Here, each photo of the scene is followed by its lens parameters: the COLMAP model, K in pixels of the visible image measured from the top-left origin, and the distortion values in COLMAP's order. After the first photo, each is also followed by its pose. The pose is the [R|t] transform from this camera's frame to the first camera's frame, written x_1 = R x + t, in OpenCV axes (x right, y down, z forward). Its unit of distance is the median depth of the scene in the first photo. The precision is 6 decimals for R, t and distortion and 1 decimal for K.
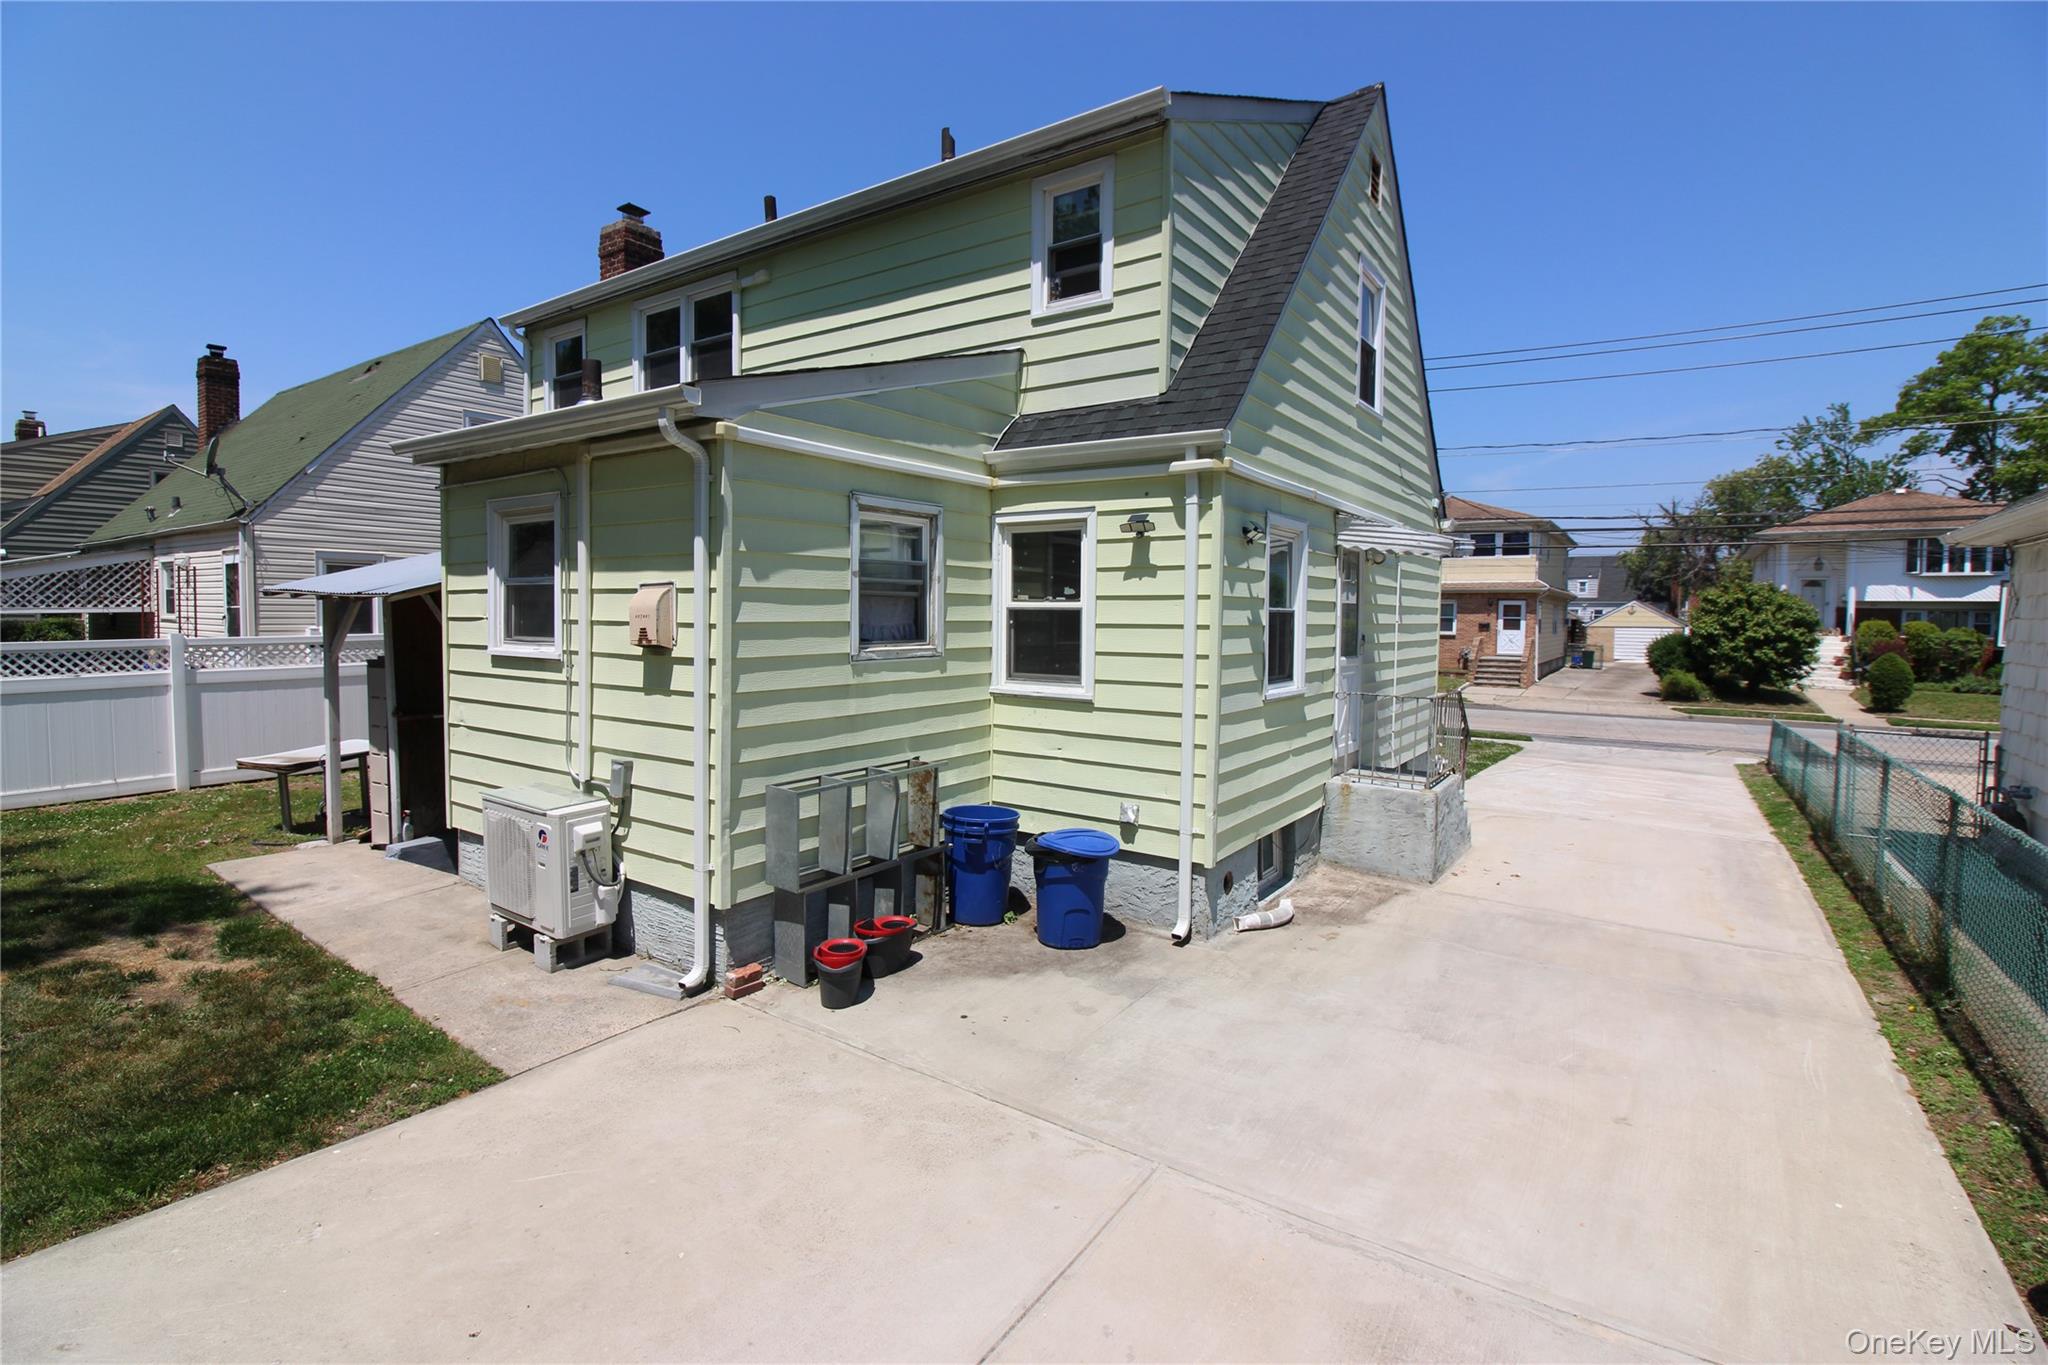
lens RADIAL K [[949.9, 0, 1021.3], [0, 949.9, 670.0], [0, 0, 1]] dist [-0.002752, -0.010559]
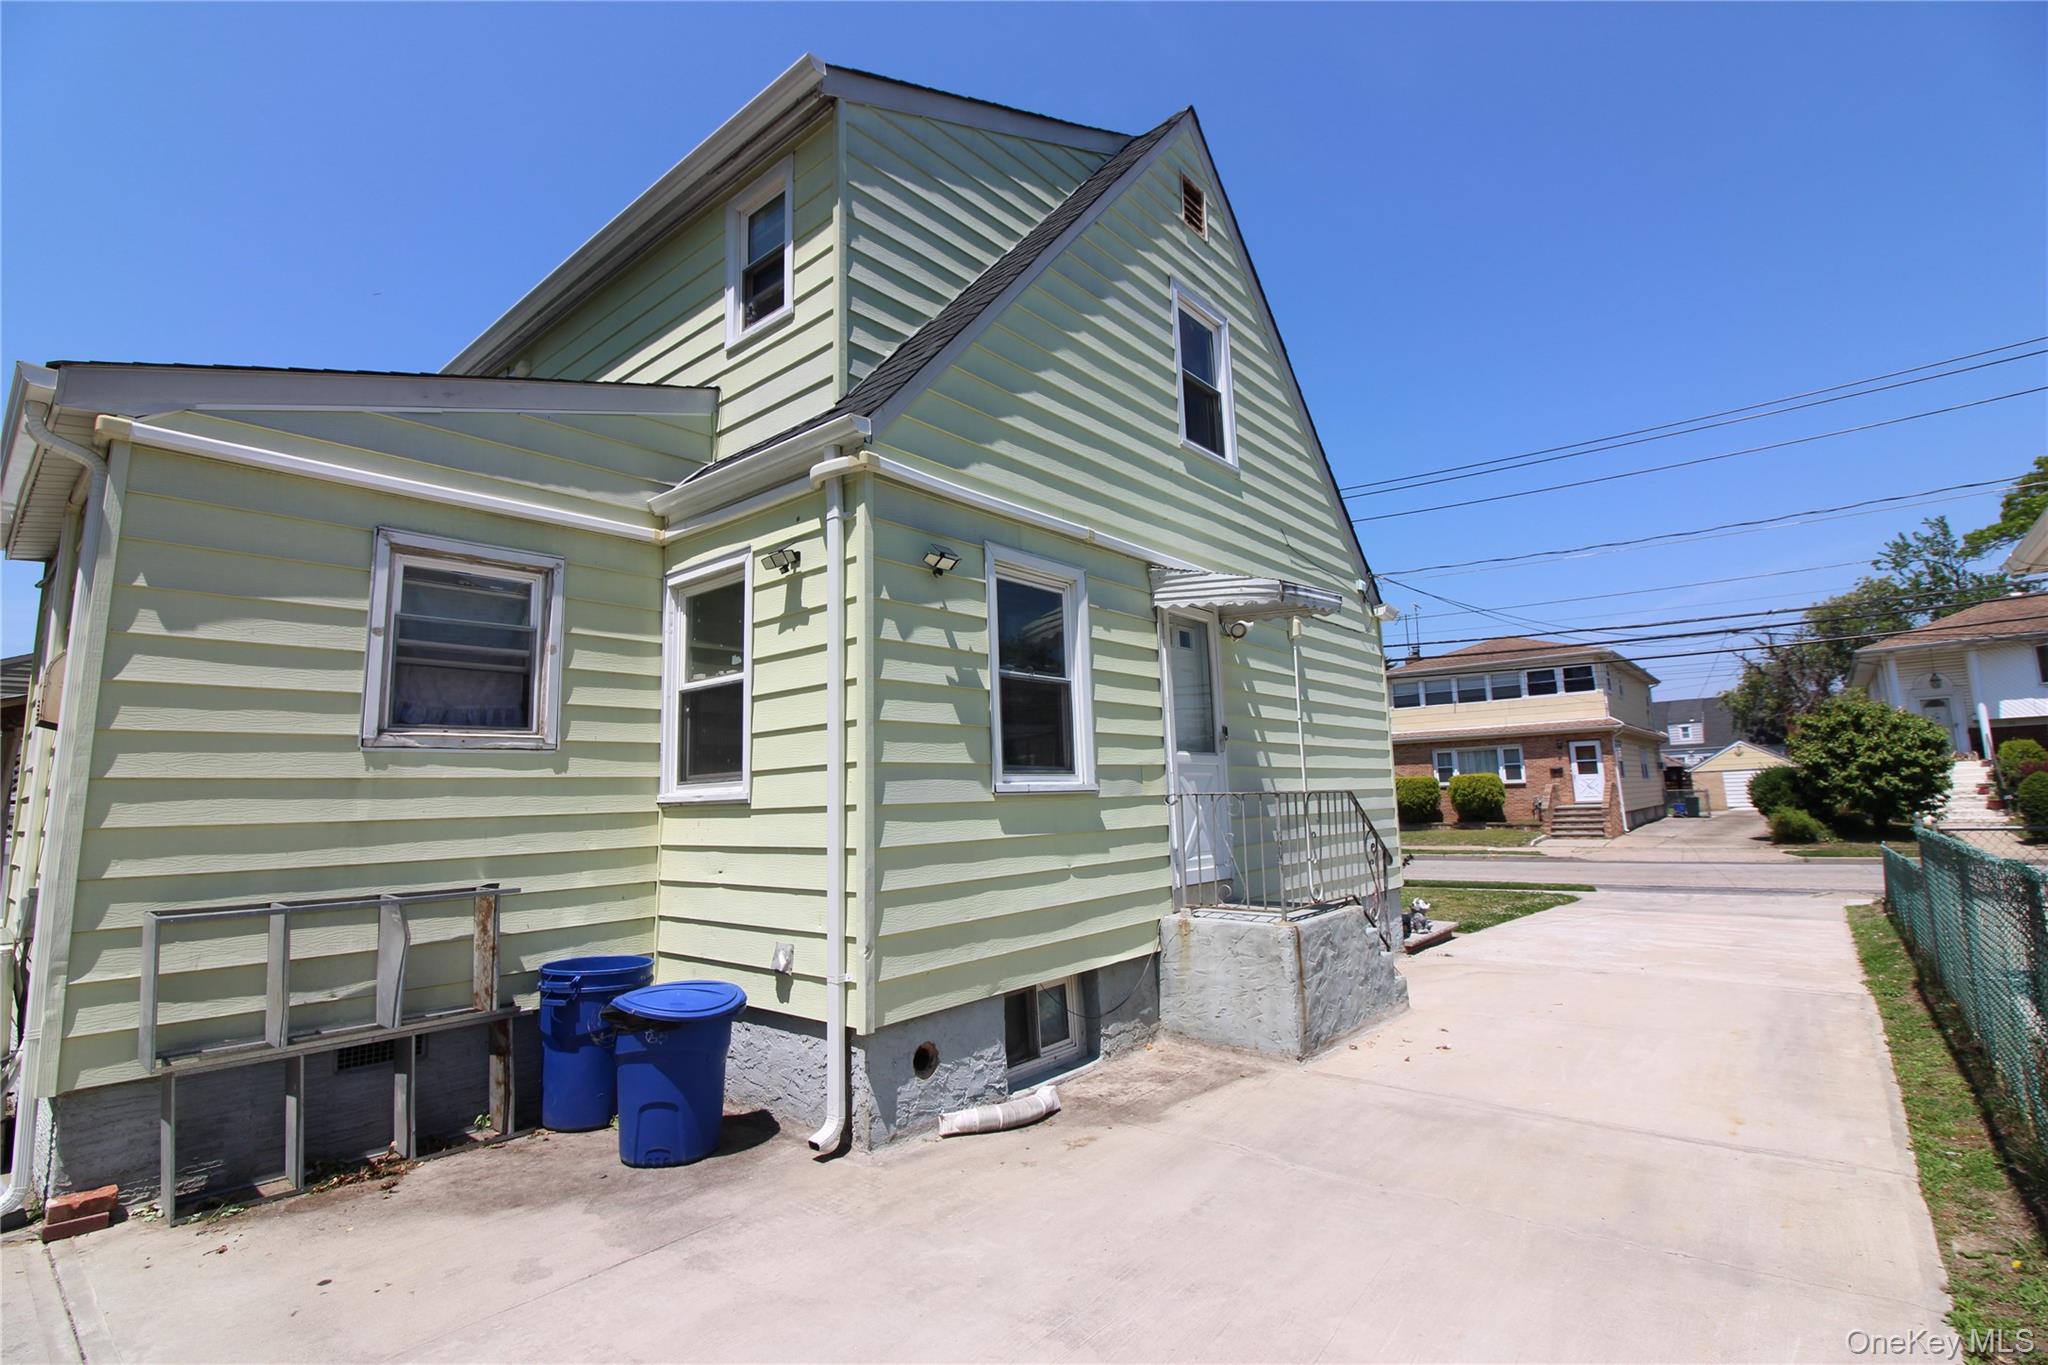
lens RADIAL K [[949.9, 0, 1024.3], [0, 949.9, 668.2], [0, 0, 1]] dist [-0.002752, -0.010559]
pose [[0.994641, -0.055739, -0.087083, 0.338130], [0.037535, 0.979443, -0.198200, 0.081124], [0.096340, 0.193869, 0.976286, 0.269934]]
